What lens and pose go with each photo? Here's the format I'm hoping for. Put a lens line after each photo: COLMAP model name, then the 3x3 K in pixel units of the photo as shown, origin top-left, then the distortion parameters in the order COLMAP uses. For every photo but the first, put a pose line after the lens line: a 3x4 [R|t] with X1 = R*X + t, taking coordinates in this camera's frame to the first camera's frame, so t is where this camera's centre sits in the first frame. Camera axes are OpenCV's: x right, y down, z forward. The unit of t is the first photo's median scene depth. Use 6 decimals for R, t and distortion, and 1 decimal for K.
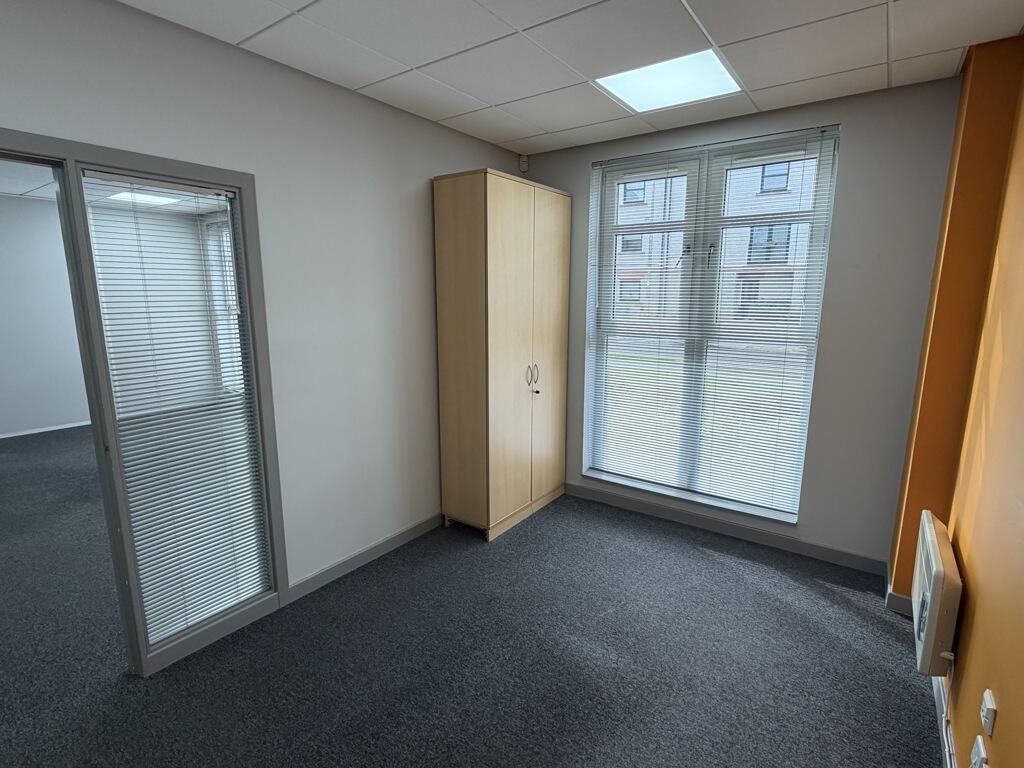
lens RADIAL K [[512.3, 0, 512.0], [0, 512.3, 384.0], [0, 0, 1]] dist [0.002057, 0.000189]
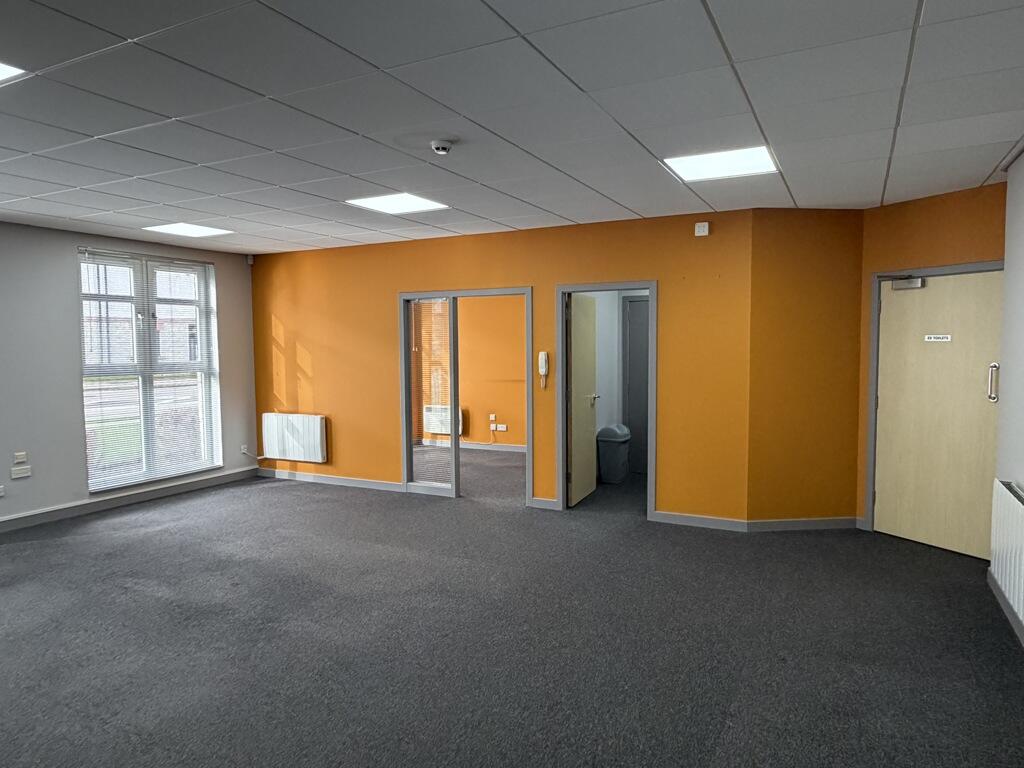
lens RADIAL K [[650.4, 0, 526.8], [0, 650.4, 385.7], [0, 0, 1]] dist [-0.001957, 0.001148]
pose [[-0.148233, -0.062951, 0.986947, -1.571862], [0.191595, 0.977236, 0.091108, -0.014689], [-0.970216, 0.202599, -0.132798, 0.173581]]
